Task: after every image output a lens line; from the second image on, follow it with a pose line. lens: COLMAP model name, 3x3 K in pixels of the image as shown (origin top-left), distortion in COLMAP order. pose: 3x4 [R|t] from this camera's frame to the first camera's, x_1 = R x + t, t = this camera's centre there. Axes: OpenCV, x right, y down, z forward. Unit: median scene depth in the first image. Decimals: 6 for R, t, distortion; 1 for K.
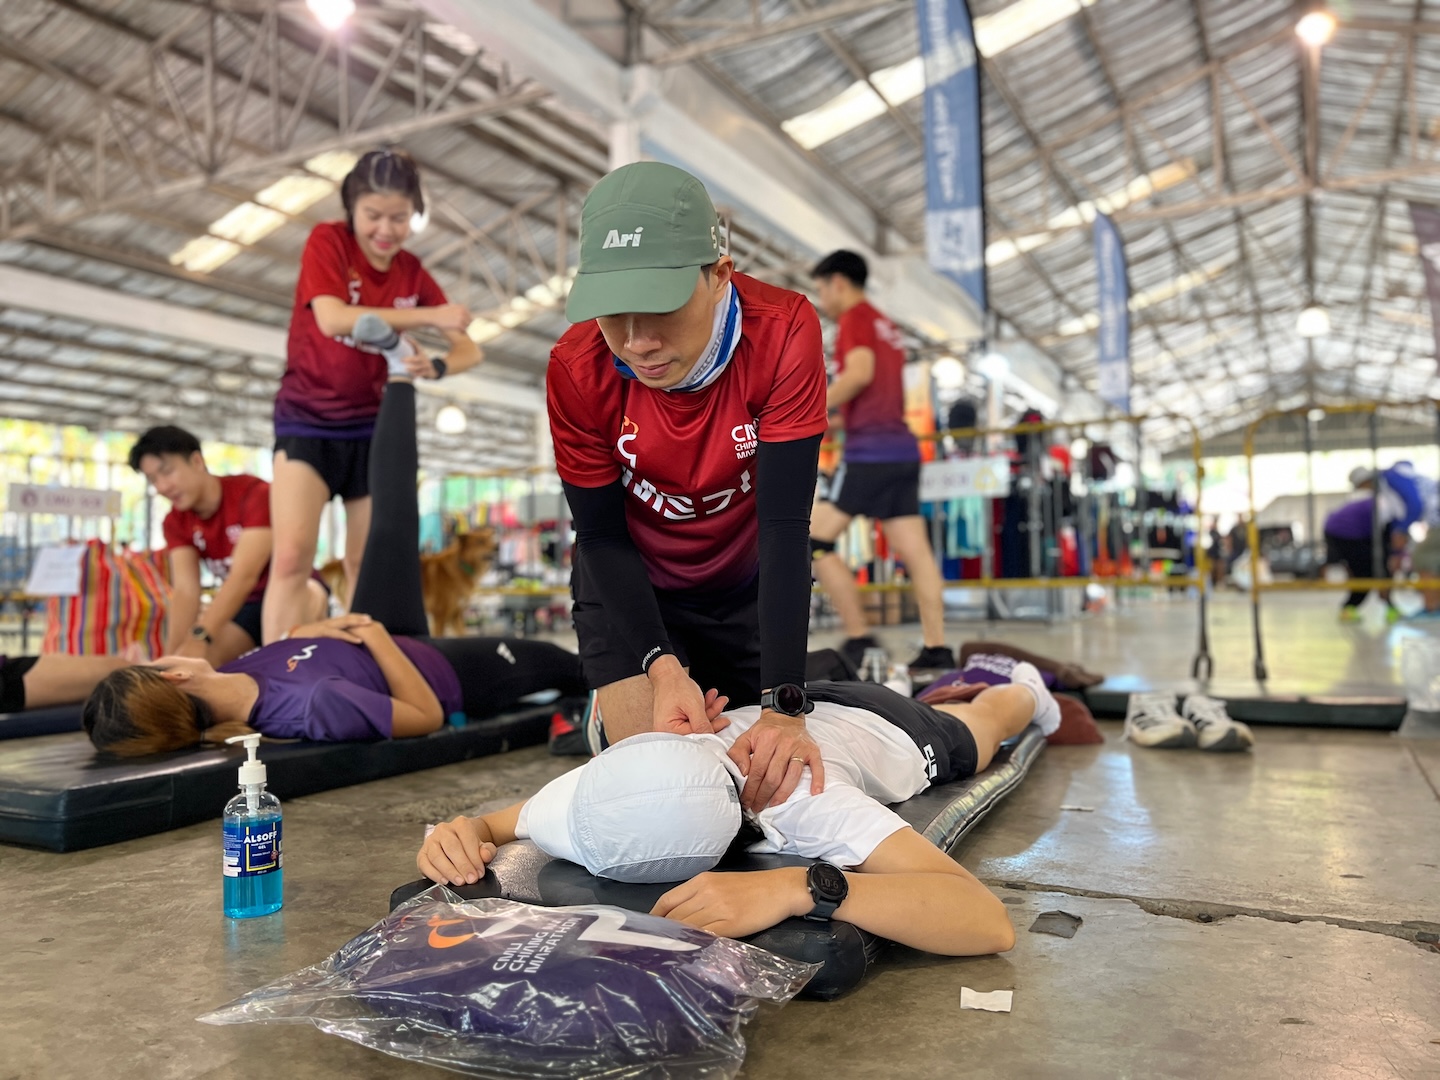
lens RADIAL K [[1095.0, 0, 722.2], [0, 1095.0, 544.3], [0, 0, 1]] dist [0.060878, -0.087582]
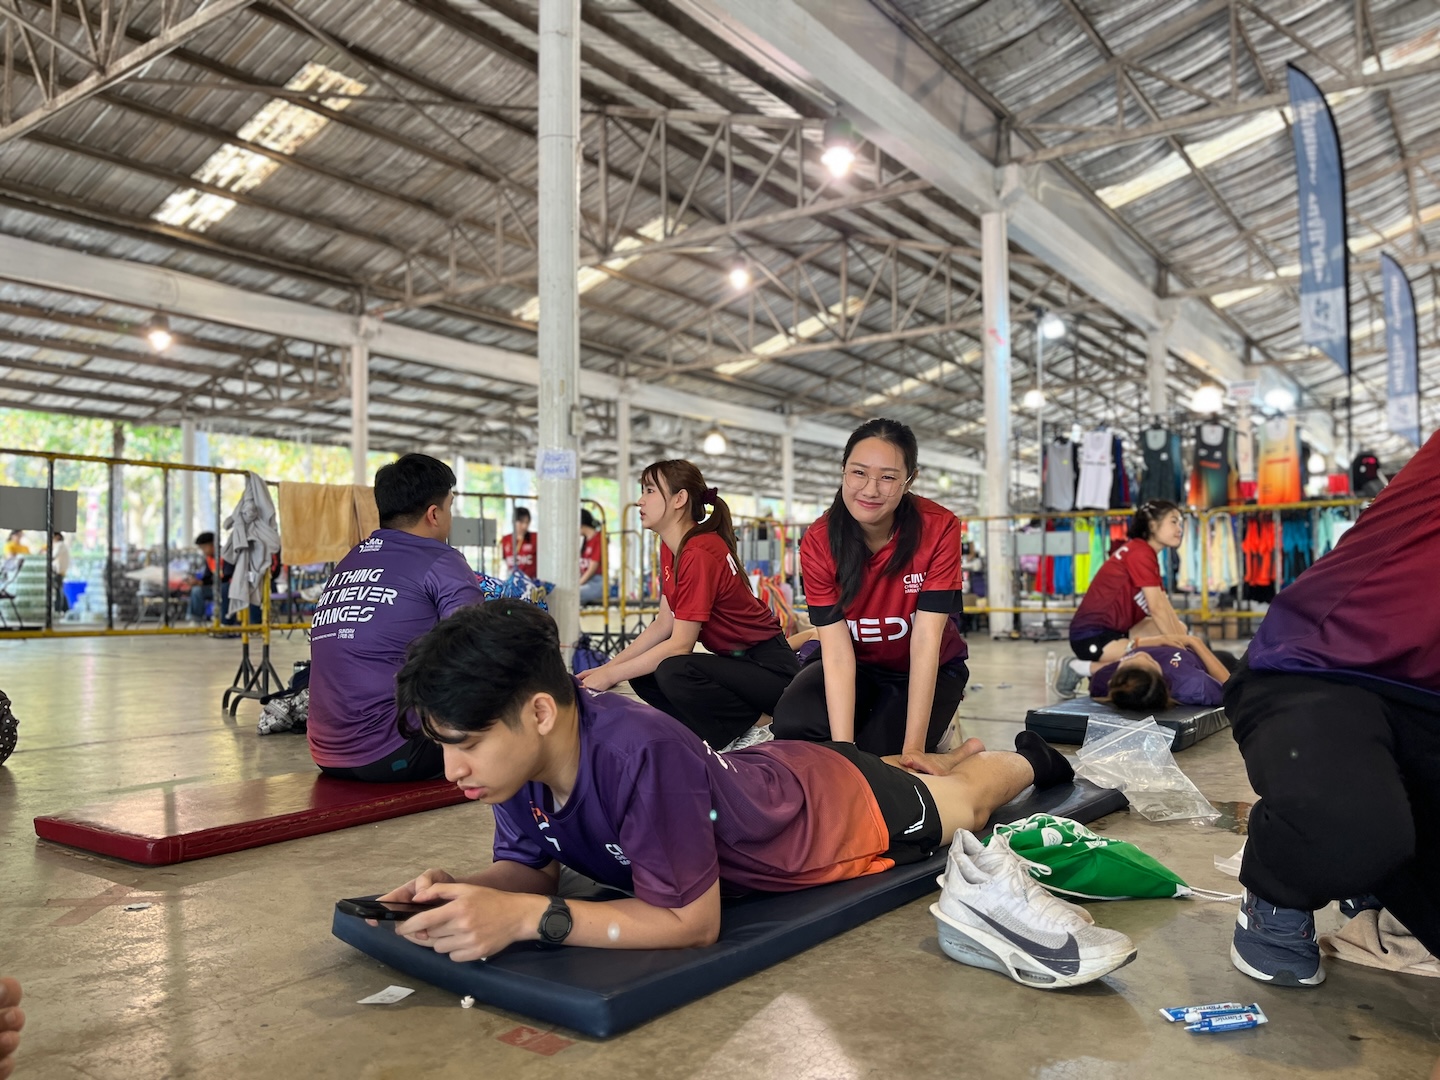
lens RADIAL K [[1095.0, 0, 716.4], [0, 1095.0, 542.4], [0, 0, 1]] dist [0.060878, -0.087582]
pose [[0.990420, 0.005487, -0.137979, -0.120384], [-0.006410, 0.999960, -0.006252, -0.009158], [0.137939, 0.007076, 0.990415, -0.119469]]
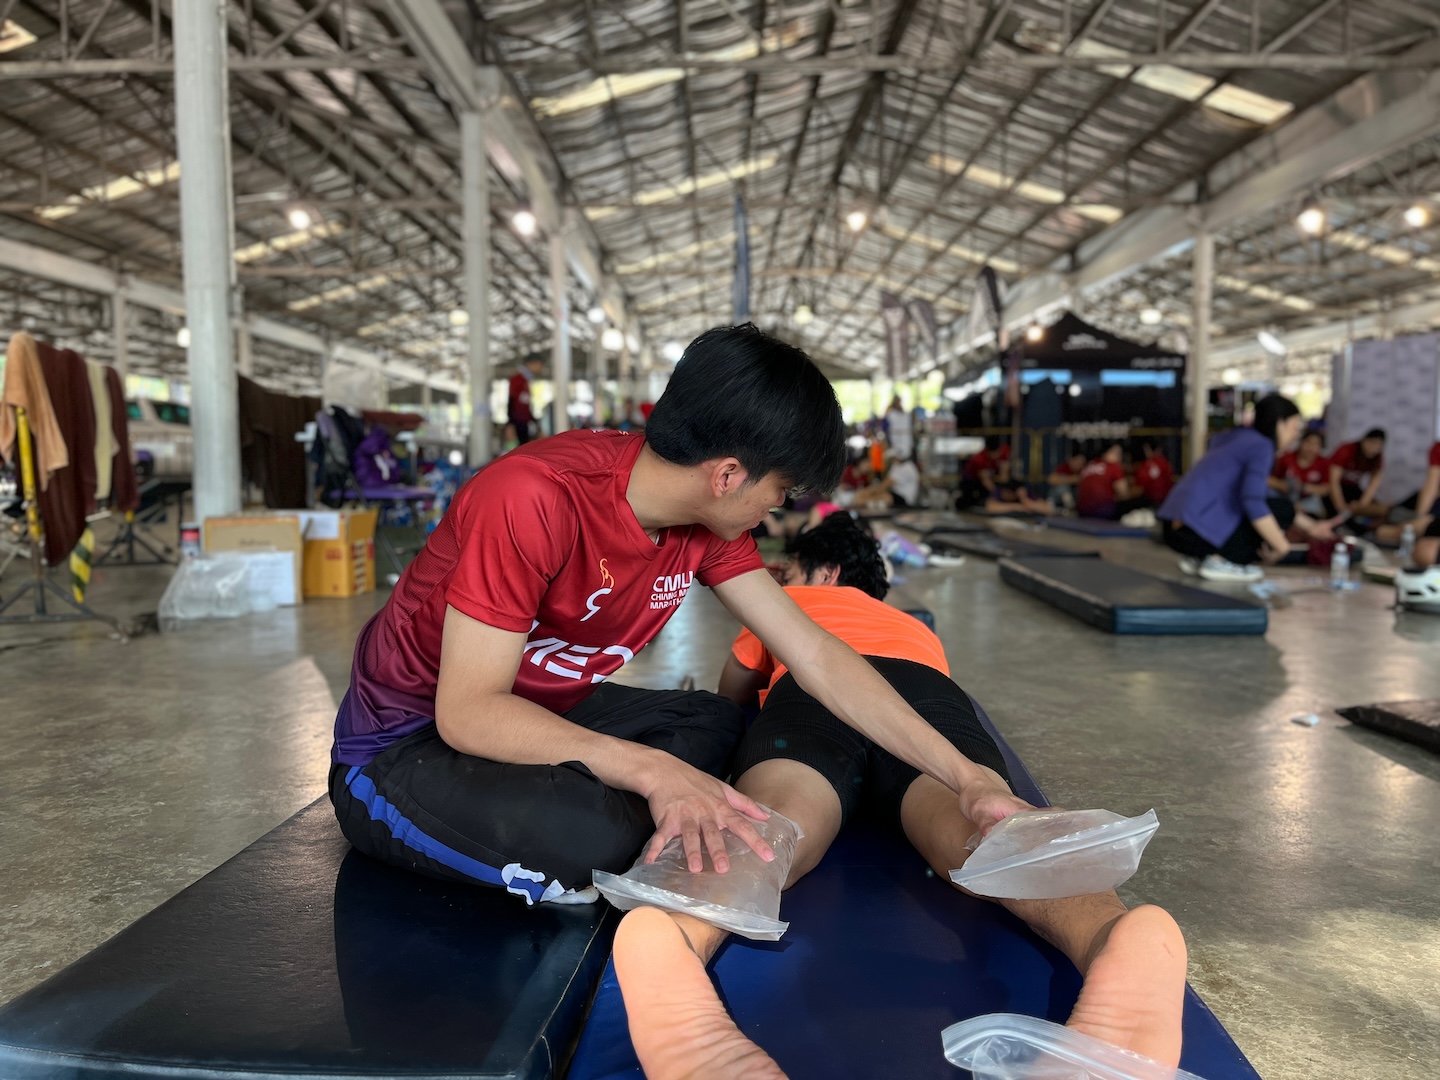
lens RADIAL K [[1095.0, 0, 723.4], [0, 1095.0, 554.5], [0, 0, 1]] dist [0.060878, -0.087582]
pose [[0.879918, -0.032379, 0.474022, -0.417573], [-0.020169, 0.994230, 0.105353, -0.021031], [-0.474698, -0.102263, 0.874188, -0.471509]]
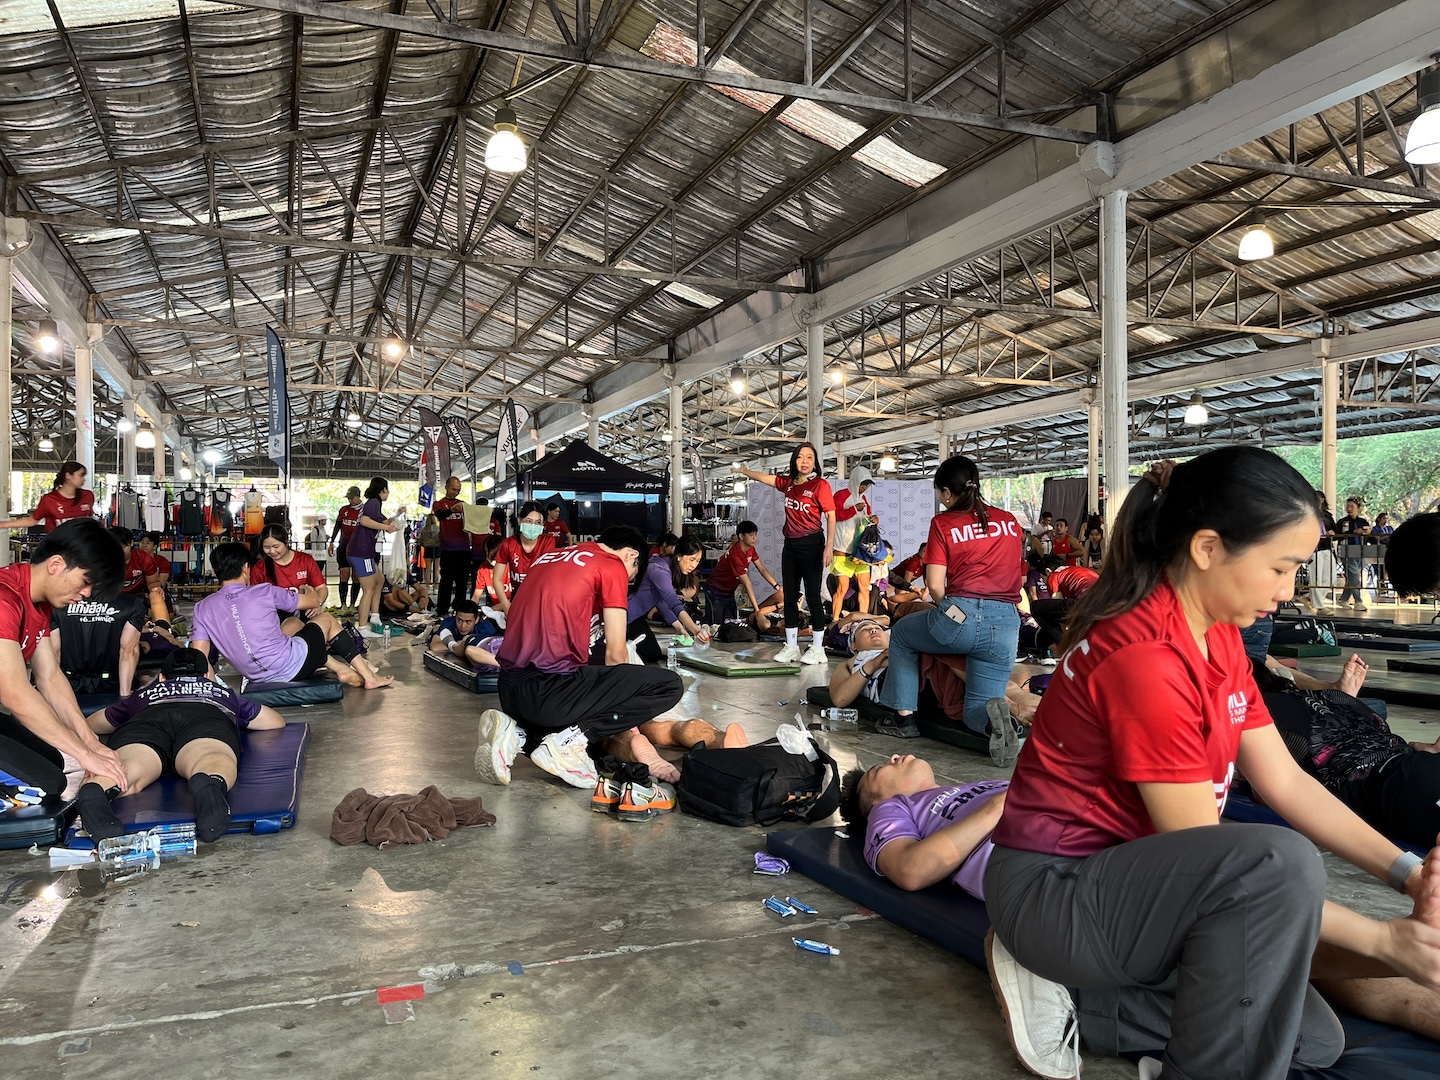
lens RADIAL K [[1095.0, 0, 725.4], [0, 1095.0, 544.5], [0, 0, 1]] dist [0.060878, -0.087582]
pose [[0.640614, 0.013351, 0.767747, -0.475864], [-0.026372, 0.999642, 0.004621, -0.039574], [-0.767410, -0.023207, 0.640736, -0.629320]]
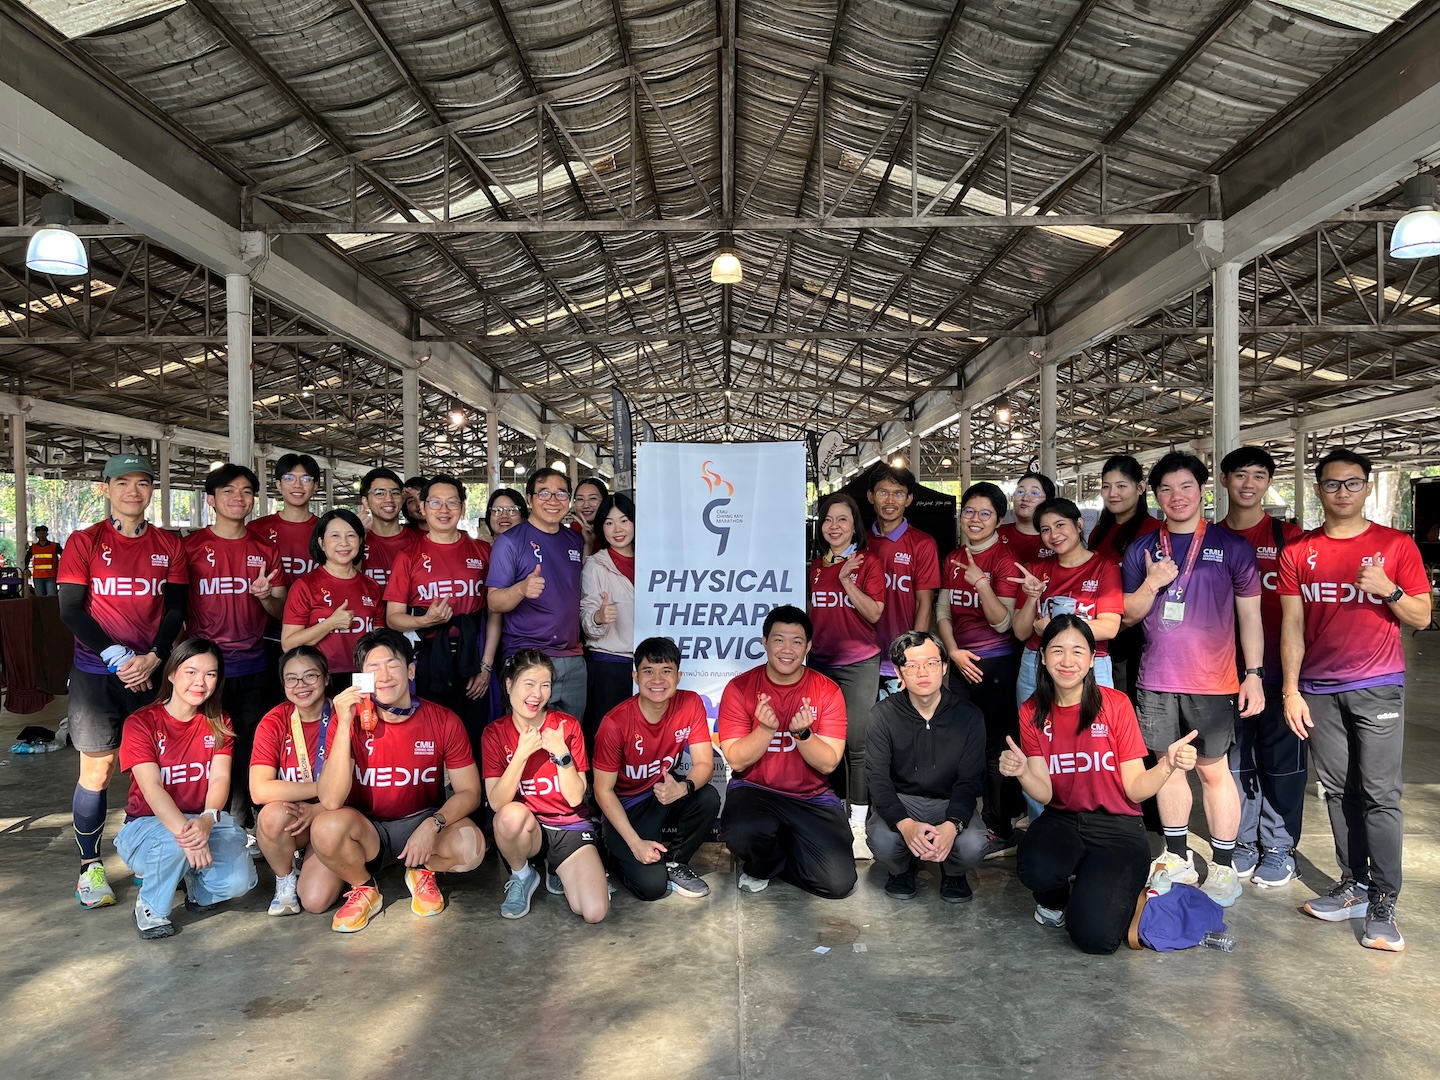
lens RADIAL K [[1095.0, 0, 724.4], [0, 1095.0, 551.2], [0, 0, 1]] dist [0.060878, -0.087582]
pose [[0.884251, -0.001664, 0.467009, -0.448776], [-0.016639, 0.999246, 0.035066, -0.084509], [-0.466715, -0.038778, 0.883557, -0.856794]]
